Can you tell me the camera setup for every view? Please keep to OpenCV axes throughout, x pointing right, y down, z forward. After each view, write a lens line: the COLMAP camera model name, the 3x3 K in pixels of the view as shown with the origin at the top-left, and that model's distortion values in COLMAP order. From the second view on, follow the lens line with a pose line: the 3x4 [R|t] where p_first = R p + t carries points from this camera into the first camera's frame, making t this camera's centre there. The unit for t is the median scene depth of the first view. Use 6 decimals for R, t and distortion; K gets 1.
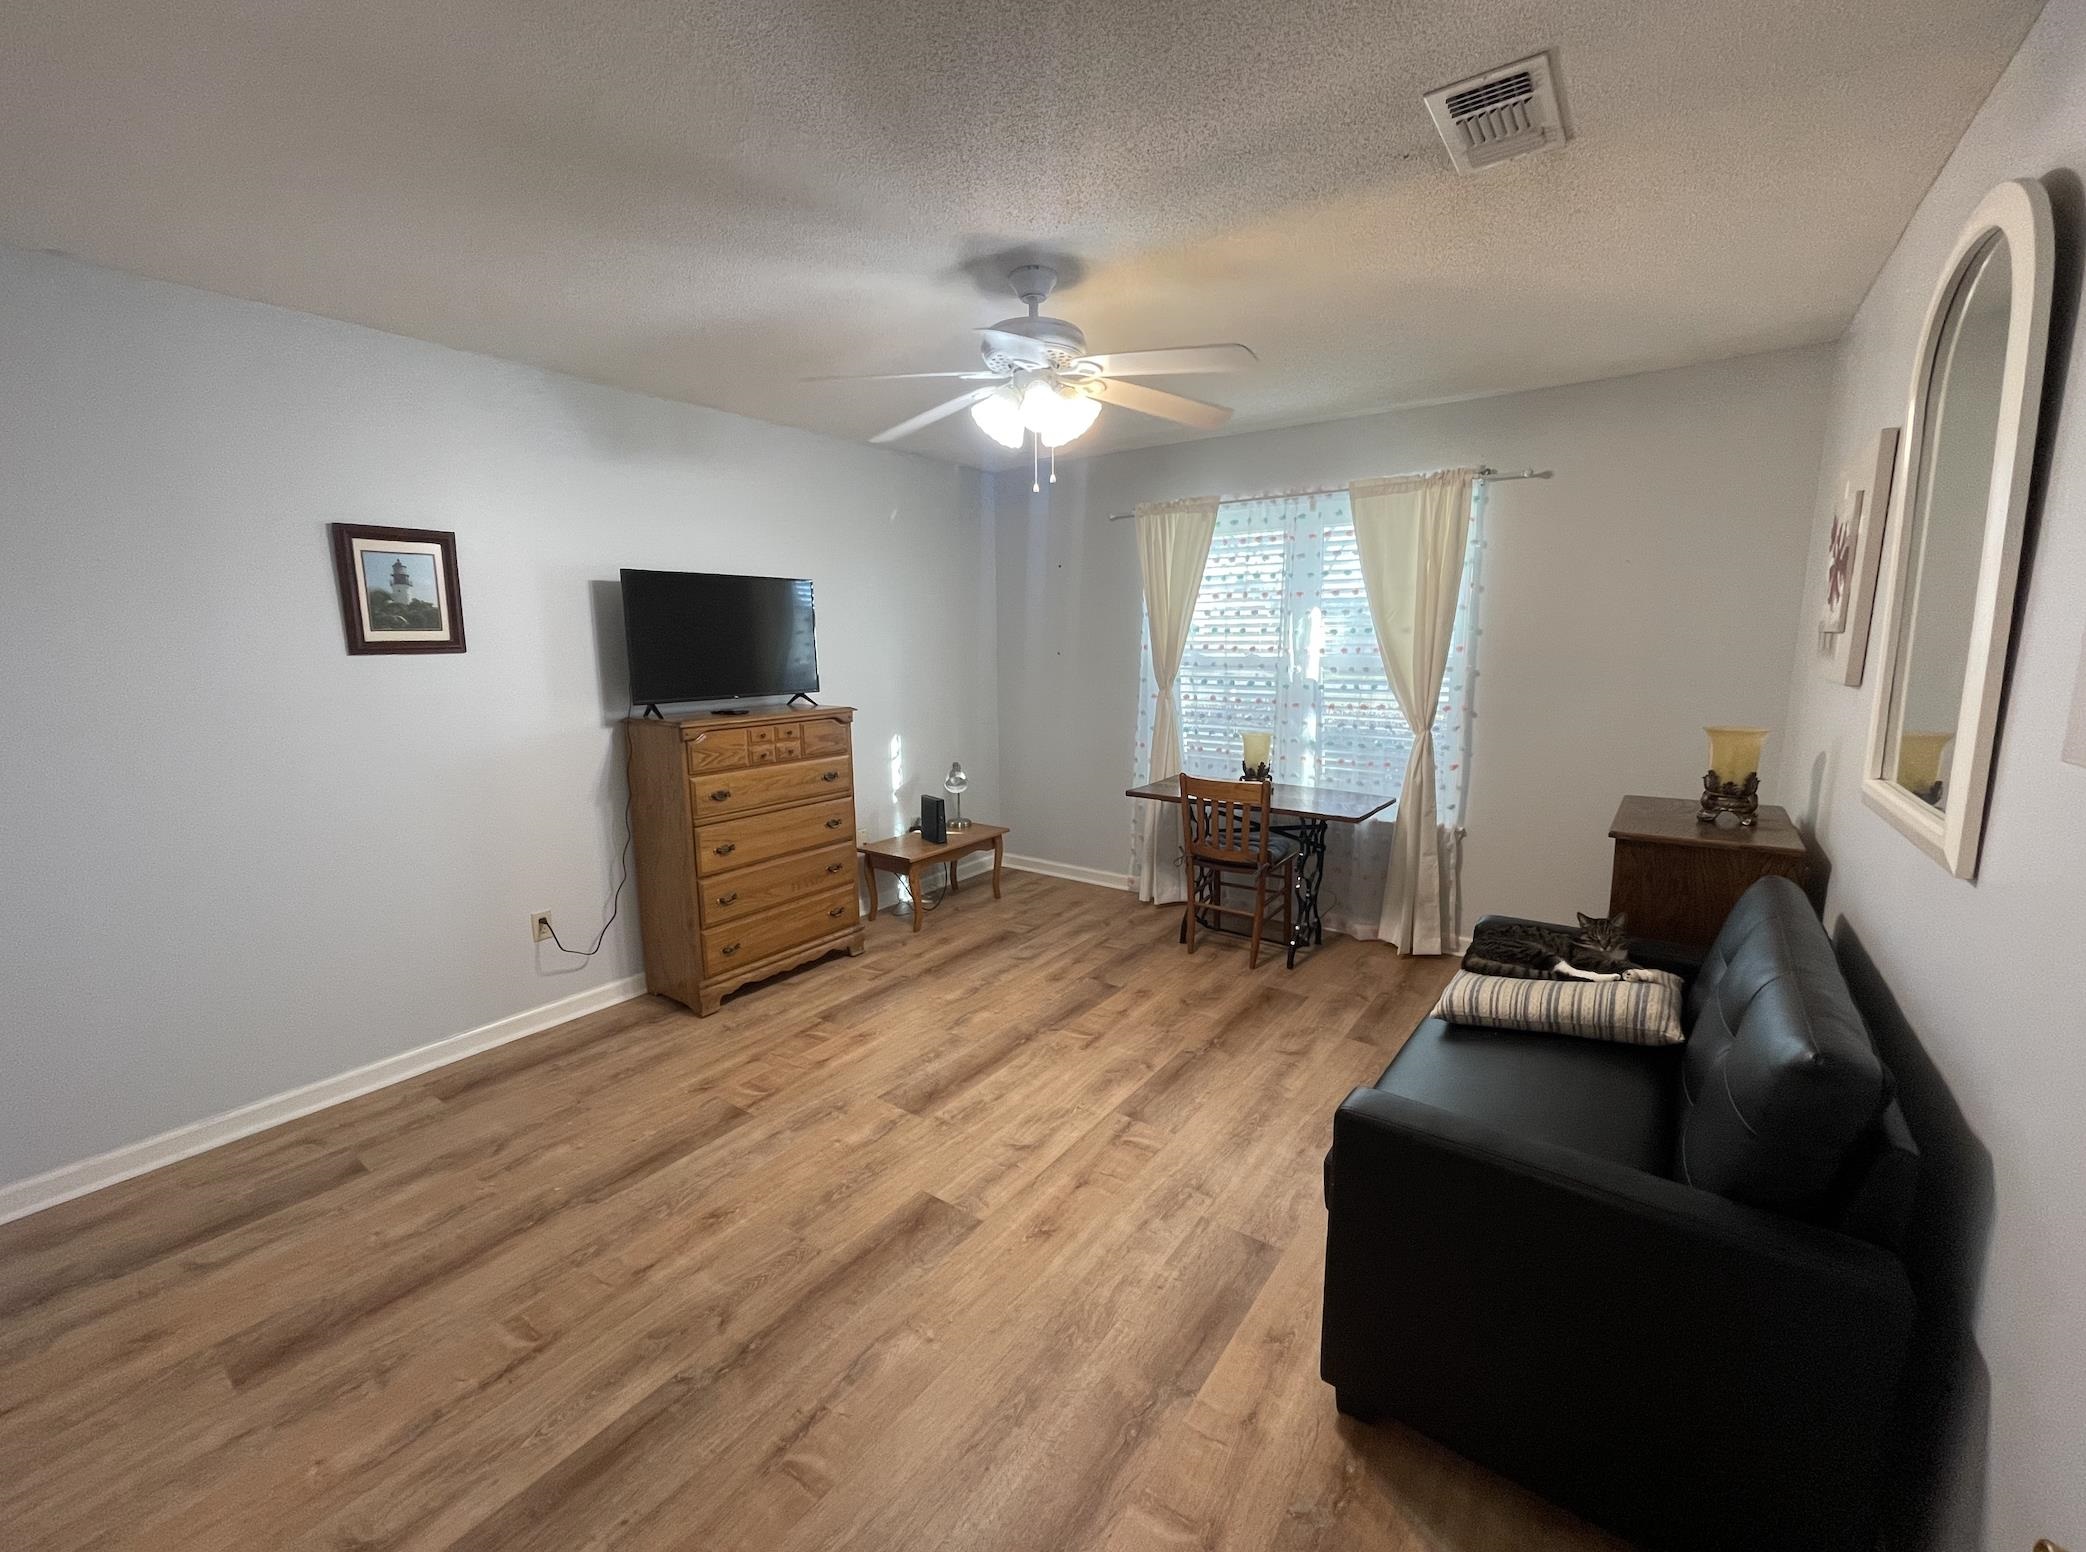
lens RADIAL K [[851.2, 0, 1048.6], [0, 851.2, 766.7], [0, 0, 1]] dist [-0.000847, 0.000095]
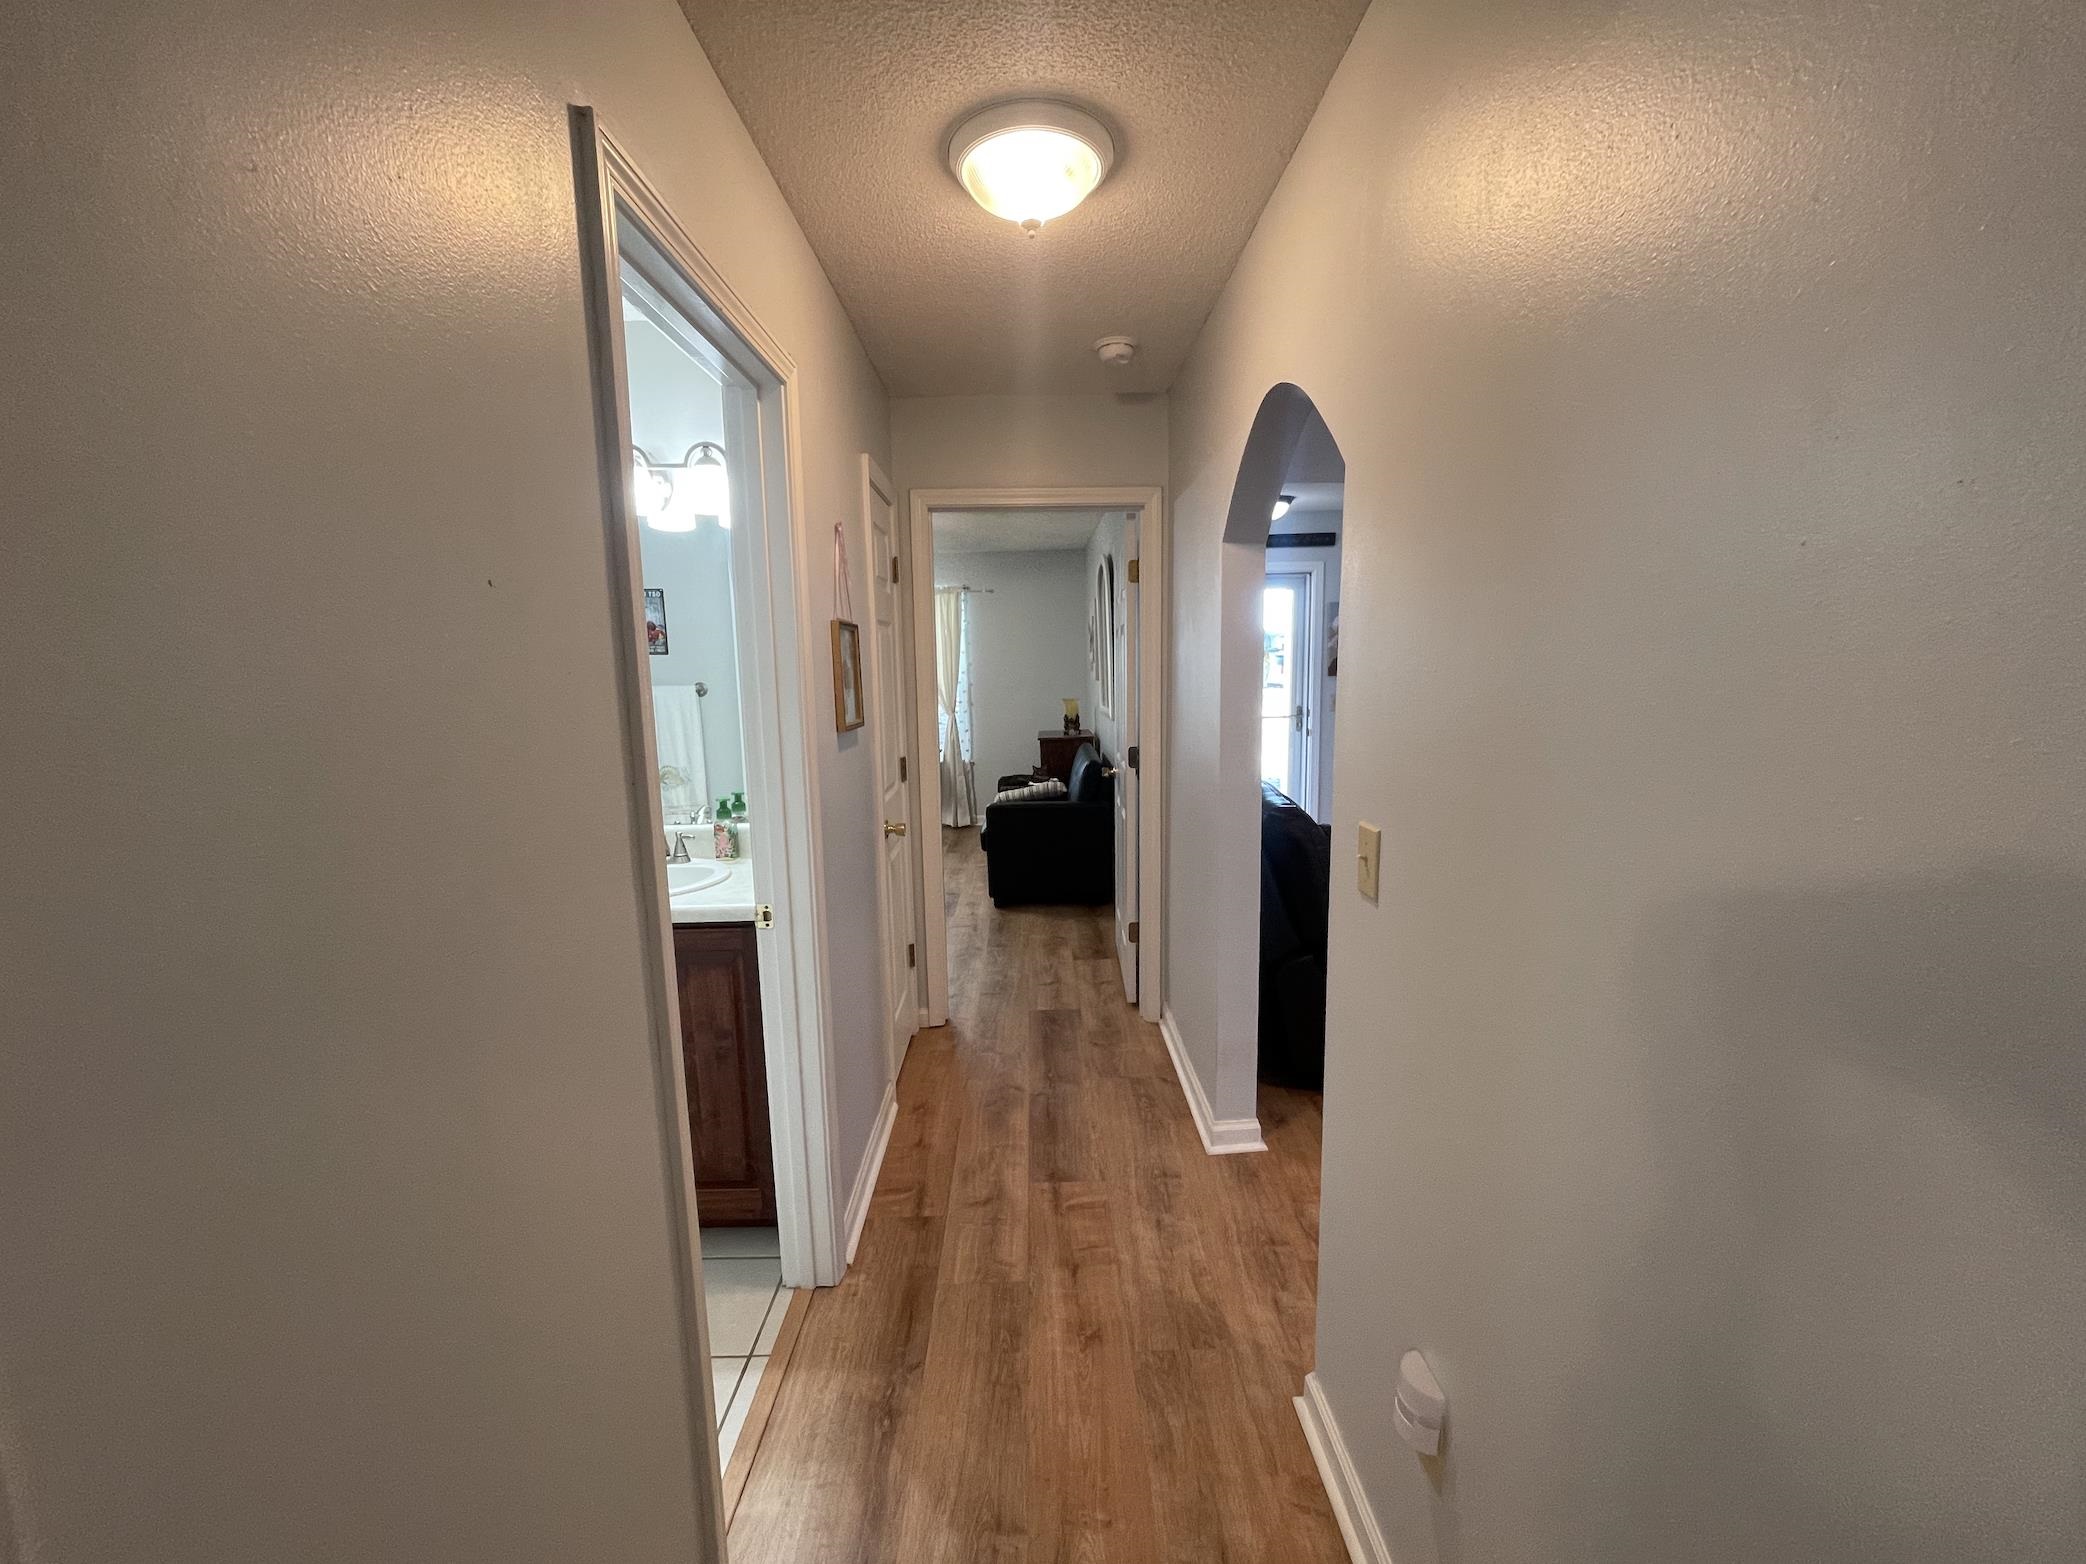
lens RADIAL K [[851.2, 0, 1040.5], [0, 851.2, 783.0], [0, 0, 1]] dist [-0.000847, 0.000095]
pose [[0.805201, -0.096263, 0.585136, -0.809029], [0.107898, 0.994048, 0.015058, 0.156775], [-0.583103, 0.051010, 0.810795, -1.033930]]
